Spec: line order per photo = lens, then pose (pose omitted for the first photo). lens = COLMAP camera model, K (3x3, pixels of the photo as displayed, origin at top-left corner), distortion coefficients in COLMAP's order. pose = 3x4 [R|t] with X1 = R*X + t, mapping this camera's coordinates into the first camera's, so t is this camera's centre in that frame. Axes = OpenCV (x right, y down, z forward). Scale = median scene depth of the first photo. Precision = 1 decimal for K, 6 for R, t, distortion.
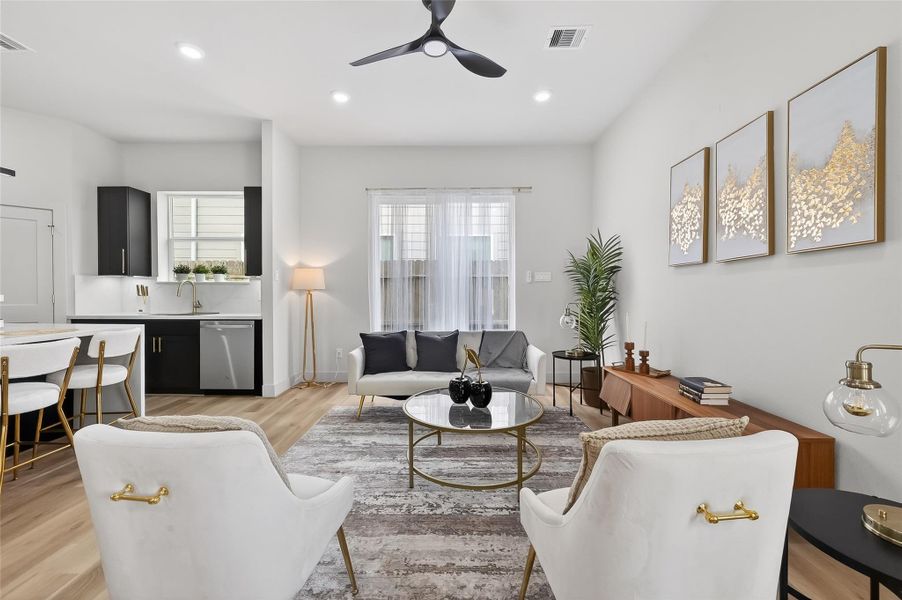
lens RADIAL K [[361.3, 0, 455.0], [0, 361.3, 295.8], [0, 0, 1]] dist [0.002064, 0.000527]
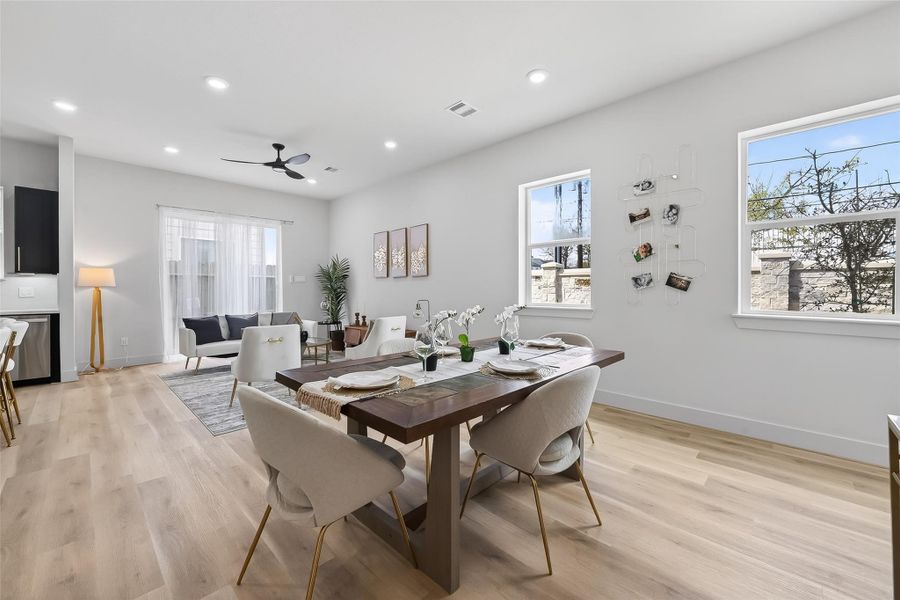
lens RADIAL K [[358.0, 0, 448.9], [0, 358.0, 290.9], [0, 0, 1]] dist [-0.005285, 0.000352]
pose [[0.697497, -0.004212, 0.716575, -0.509992], [0.007097, 0.999974, -0.001030, 0.006158], [-0.716552, 0.005804, 0.697509, -0.667521]]
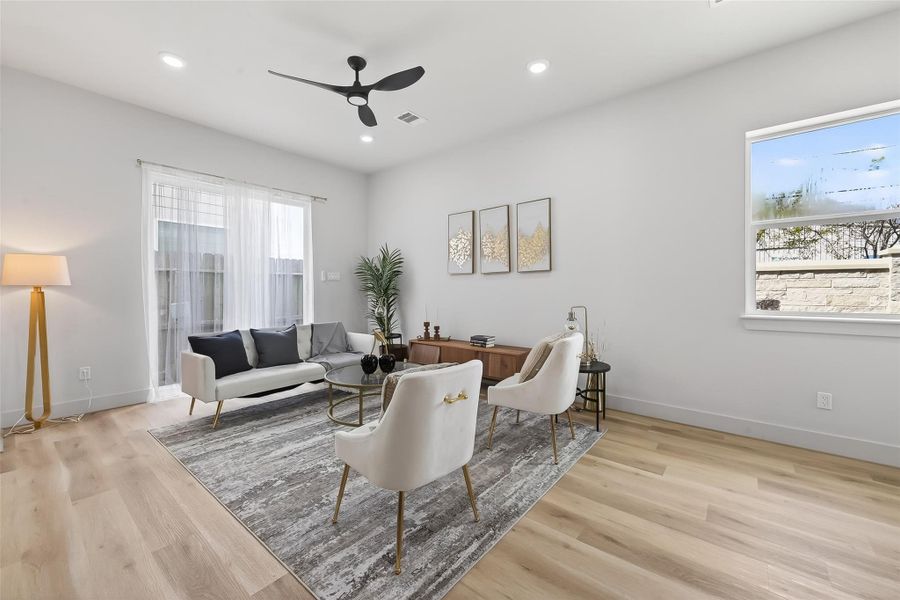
lens RADIAL K [[356.2, 0, 451.4], [0, 356.2, 292.3], [0, 0, 1]] dist [-0.003525, 0.000037]
pose [[0.629461, -0.006391, 0.777005, -0.506344], [0.007671, 0.999969, 0.002011, -0.000477], [-0.776994, 0.004694, 0.629491, -0.031535]]
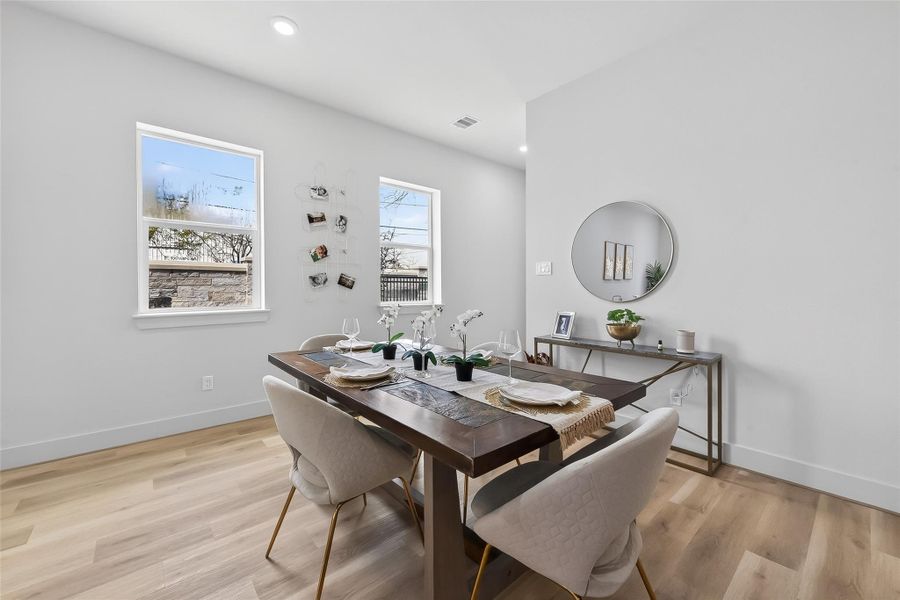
lens RADIAL K [[367.9, 0, 451.4], [0, 367.9, 286.3], [0, 0, 1]] dist [0.008279, 0.000101]
pose [[-0.657354, 0.001764, 0.753580, -0.506277], [0.007854, 0.999959, 0.004511, -0.000653], [-0.753541, 0.008884, -0.657341, -0.011585]]
